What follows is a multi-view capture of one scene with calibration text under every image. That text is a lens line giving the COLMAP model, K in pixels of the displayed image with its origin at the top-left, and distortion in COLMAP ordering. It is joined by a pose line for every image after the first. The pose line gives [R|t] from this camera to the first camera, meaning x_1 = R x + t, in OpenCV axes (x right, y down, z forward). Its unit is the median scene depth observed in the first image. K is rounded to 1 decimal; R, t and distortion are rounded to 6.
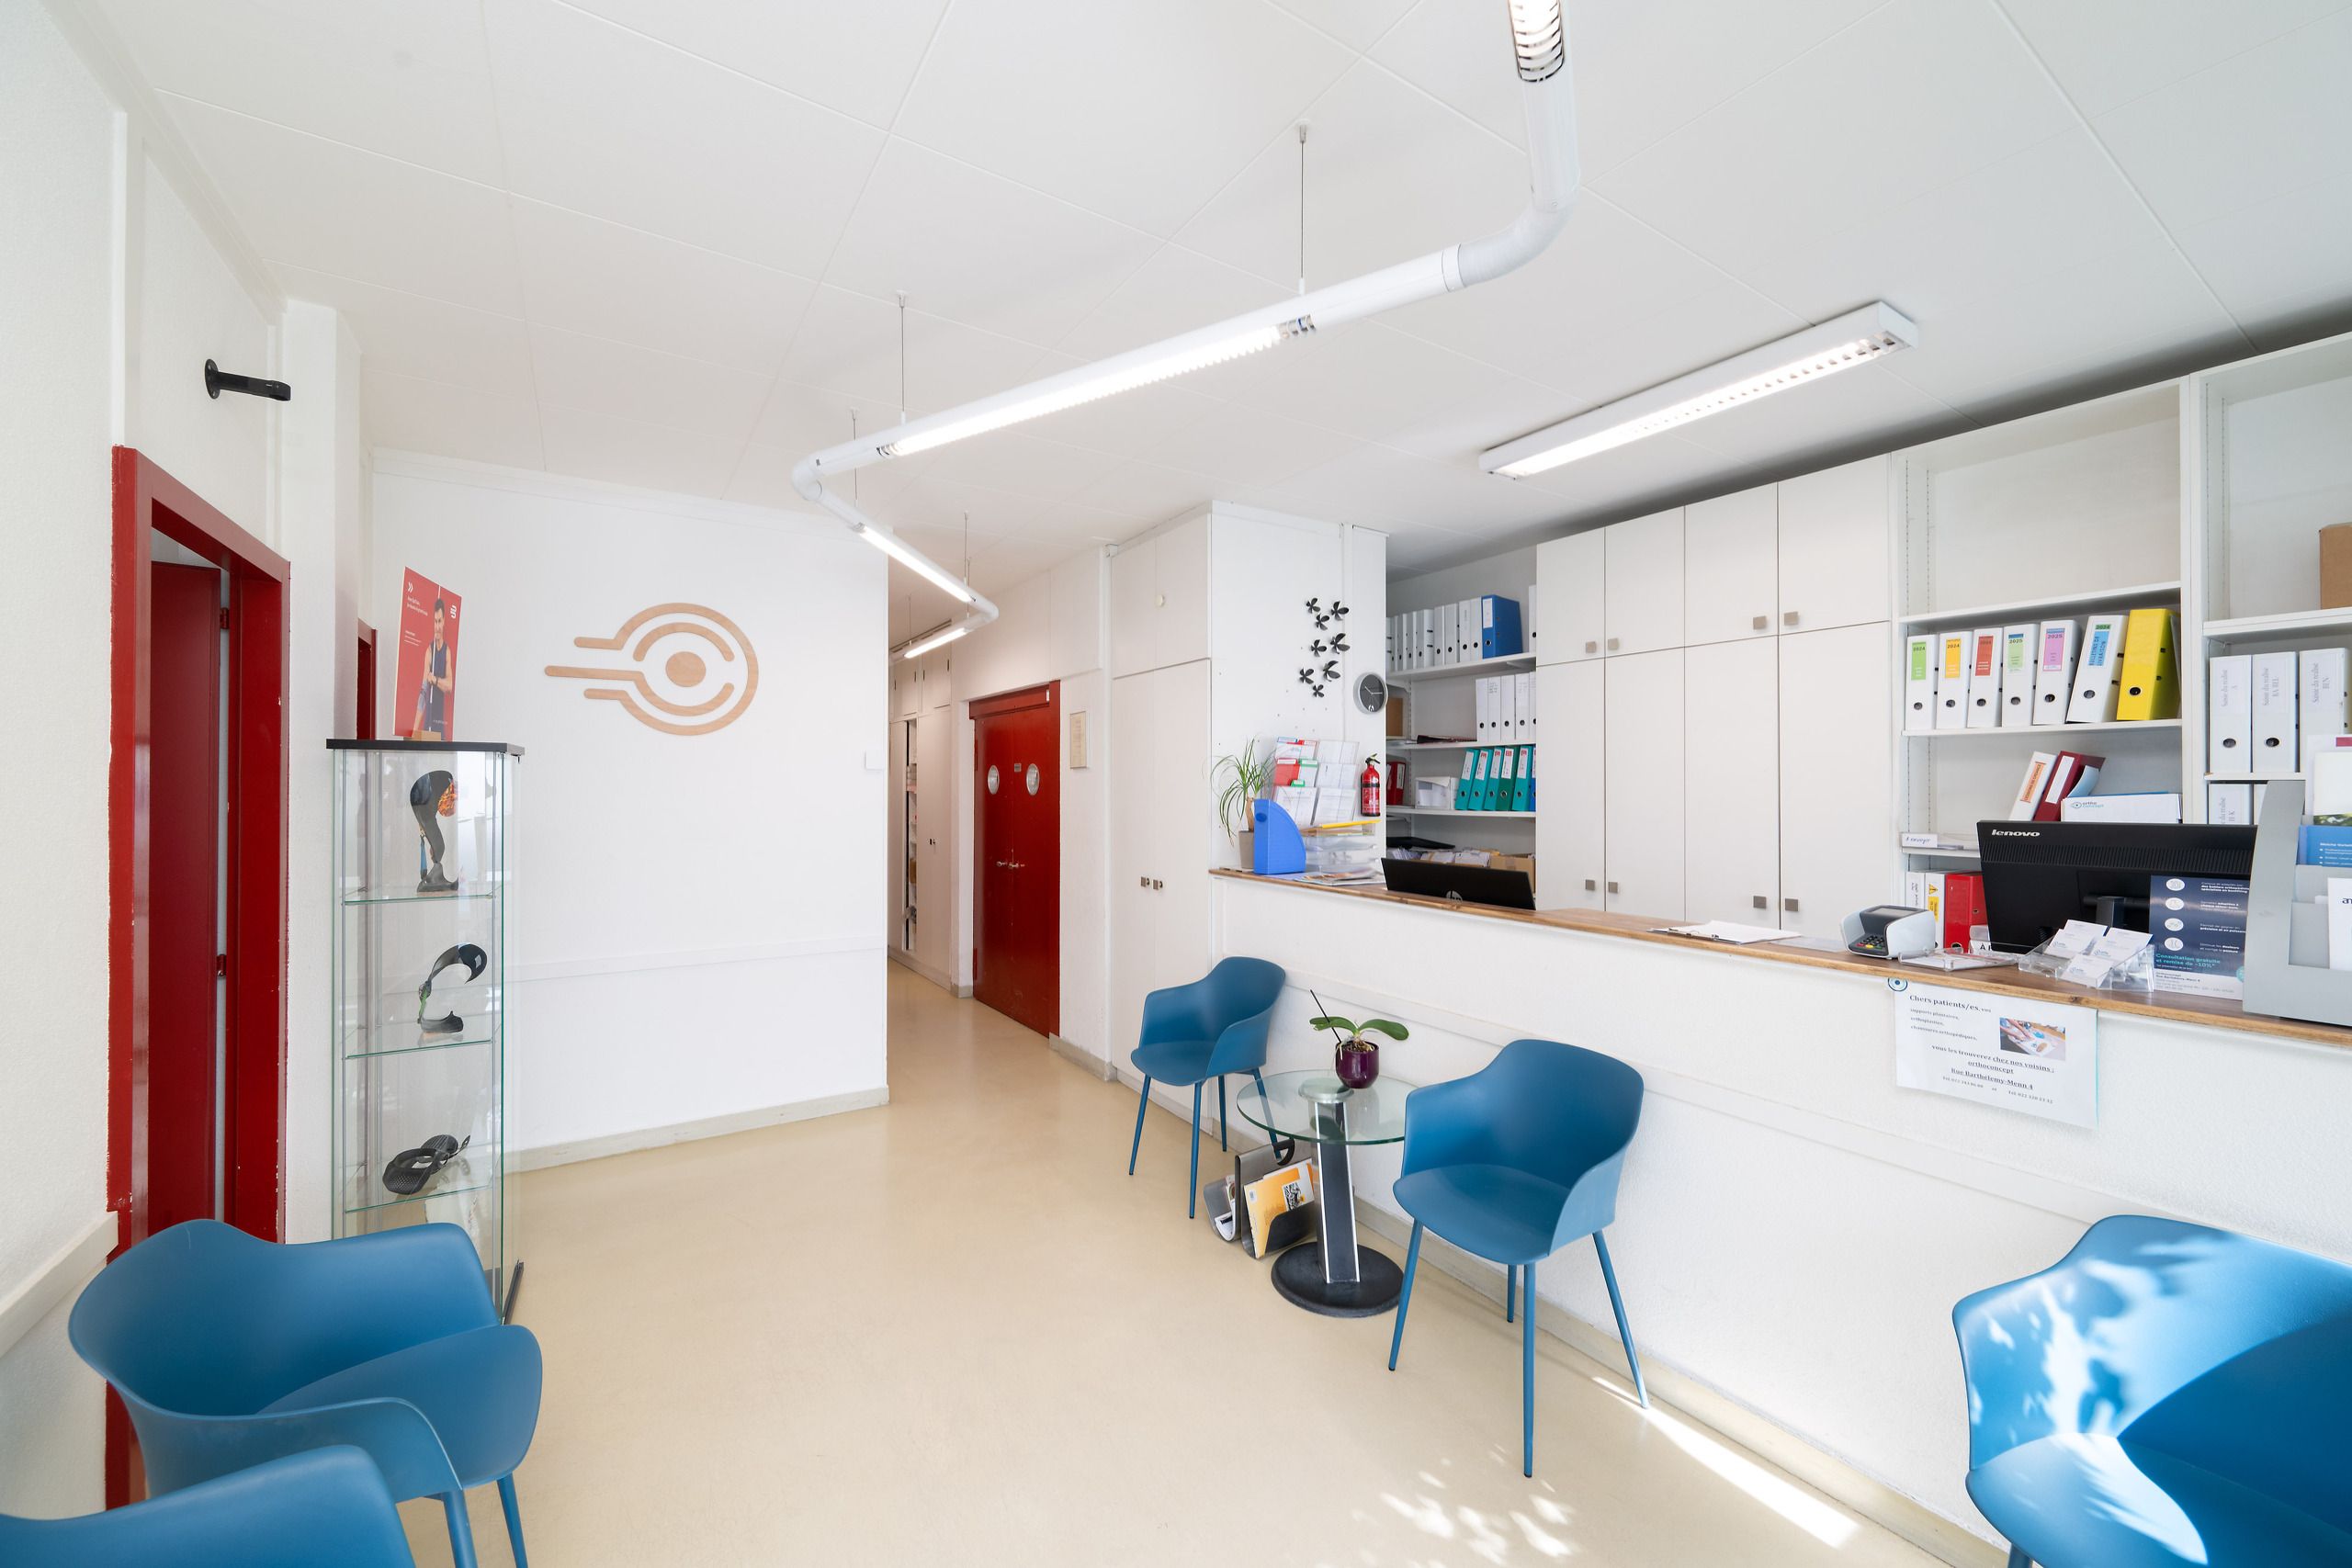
lens RADIAL K [[910.3, 0, 1176.0], [0, 910.3, 784.0], [0, 0, 1]] dist [-0.039834, 0.000033]
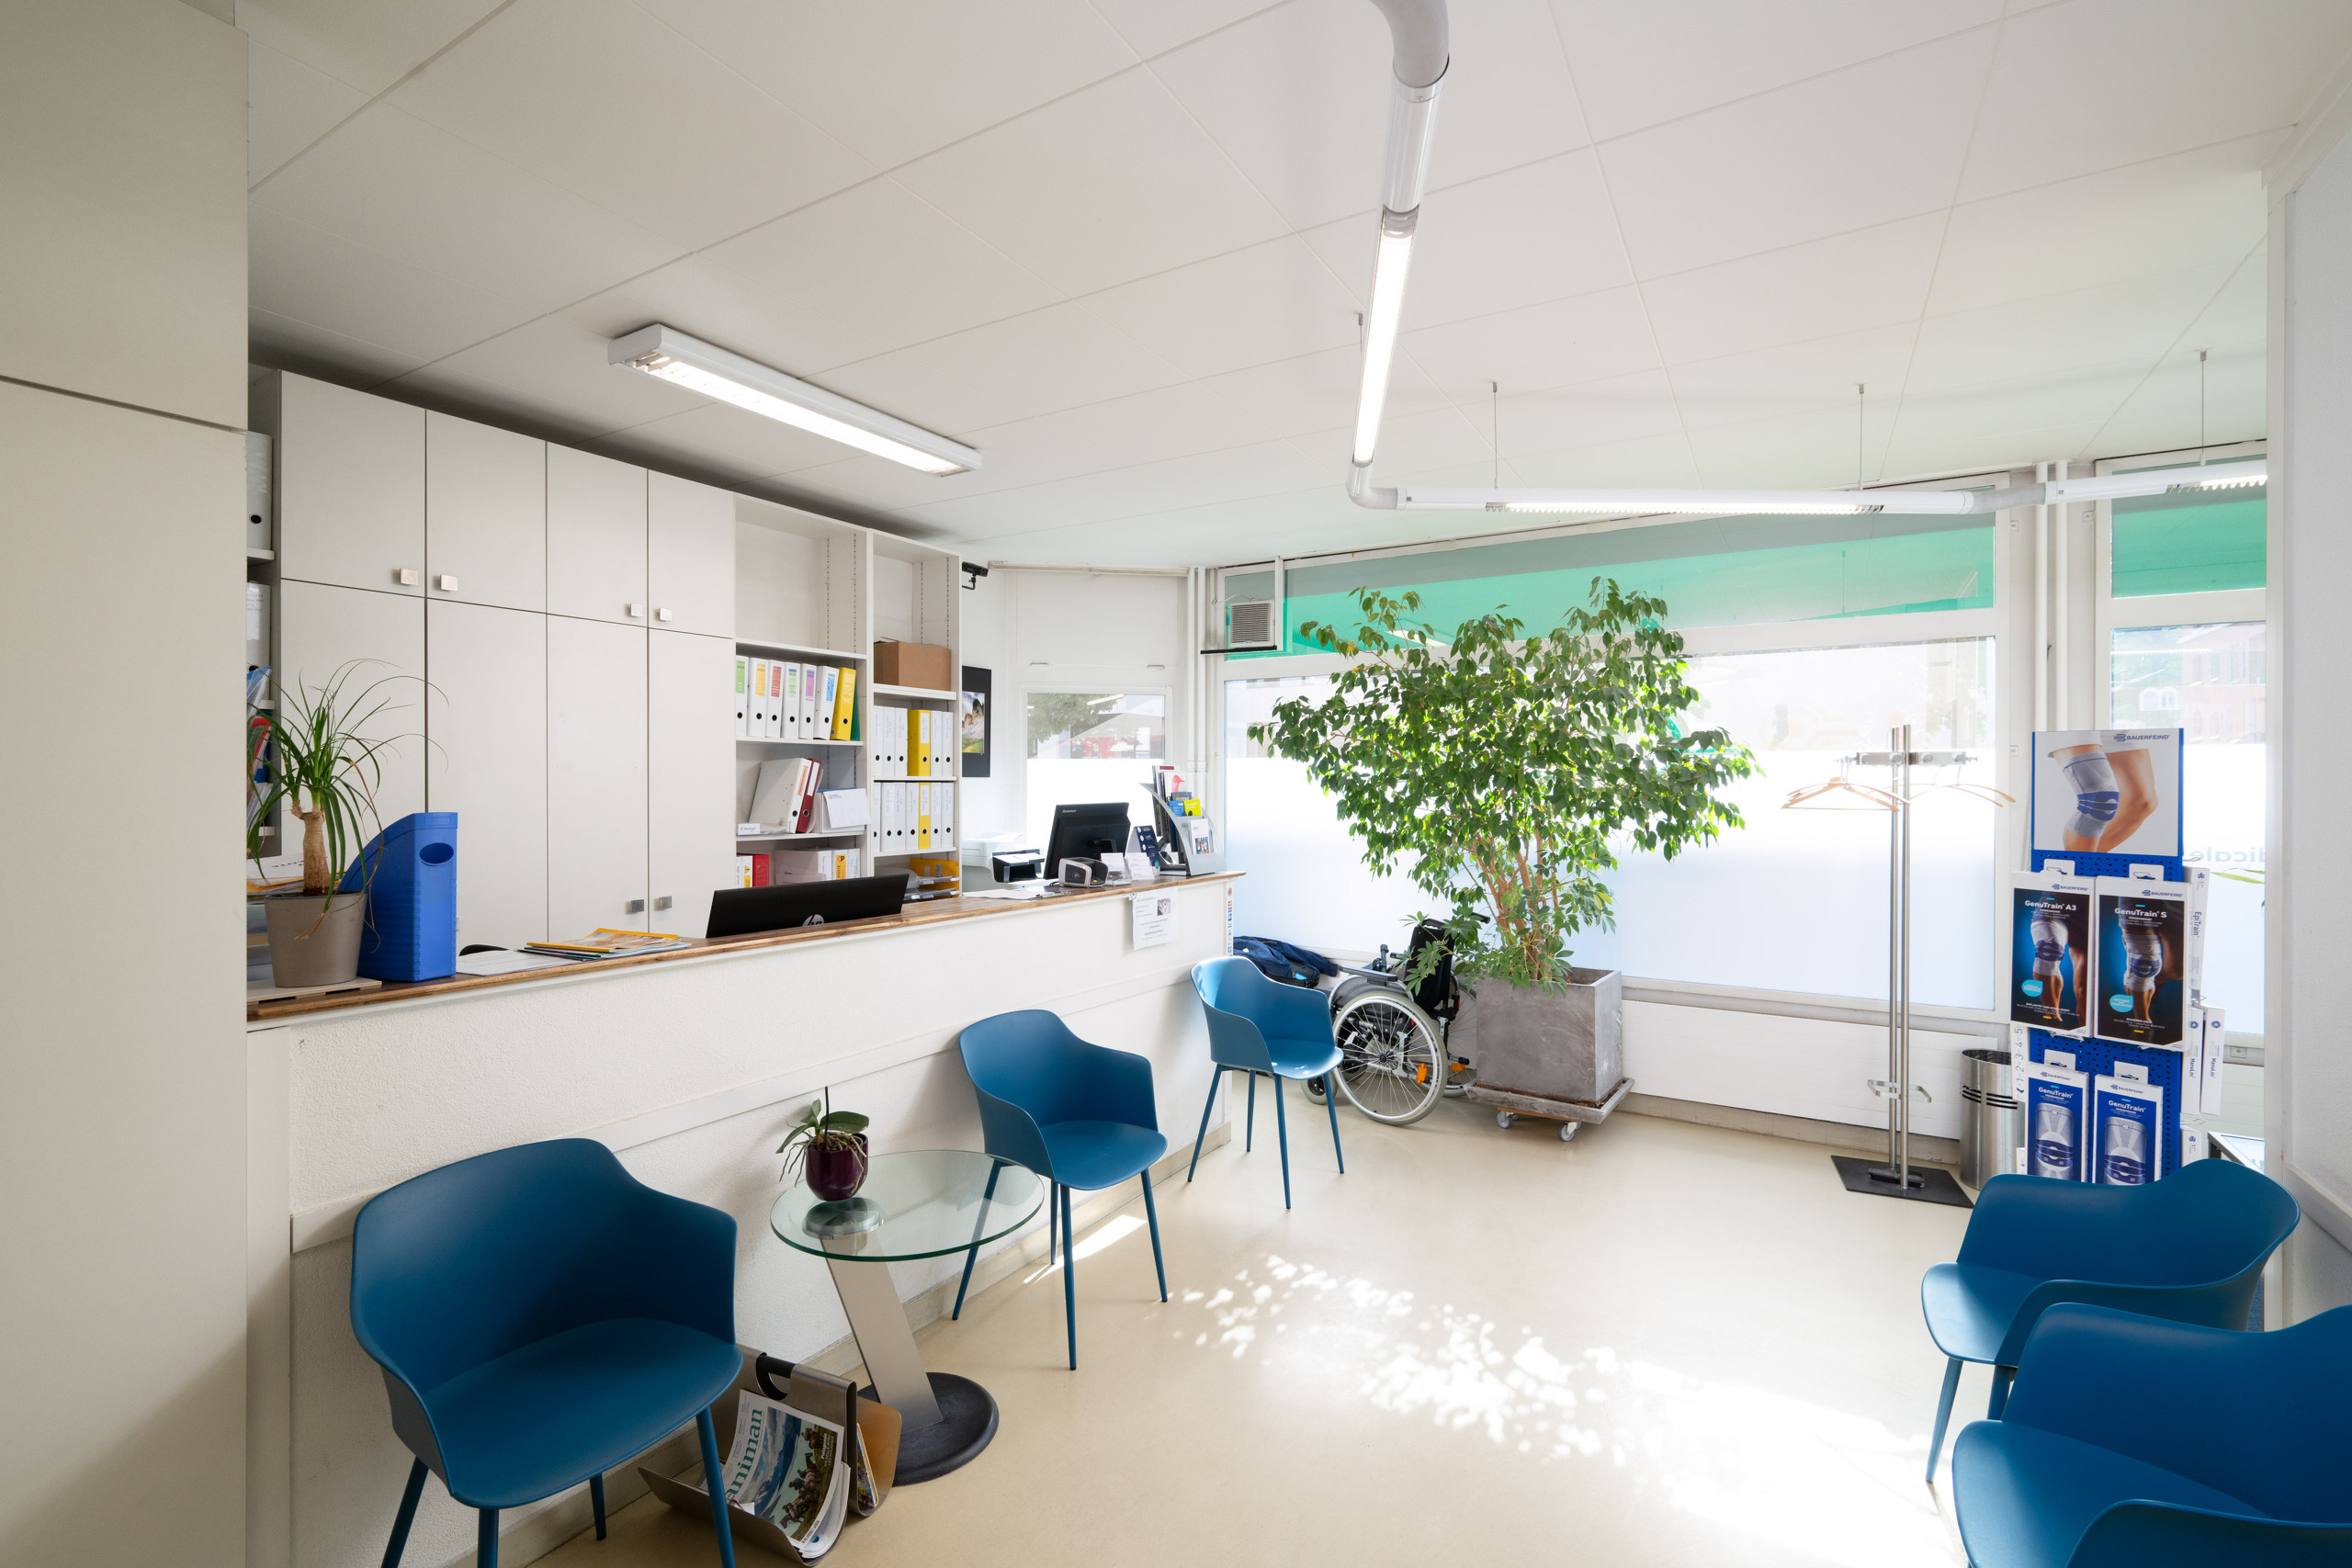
lens RADIAL K [[1019.2, 0, 1176.0], [0, 1019.2, 784.0], [0, 0, 1]] dist [0.000842, 0.000037]
pose [[-0.450361, -0.003649, 0.892839, -0.724500], [-0.007750, 0.999970, 0.000178, -0.001221], [-0.892813, -0.006839, -0.450376, 1.245956]]
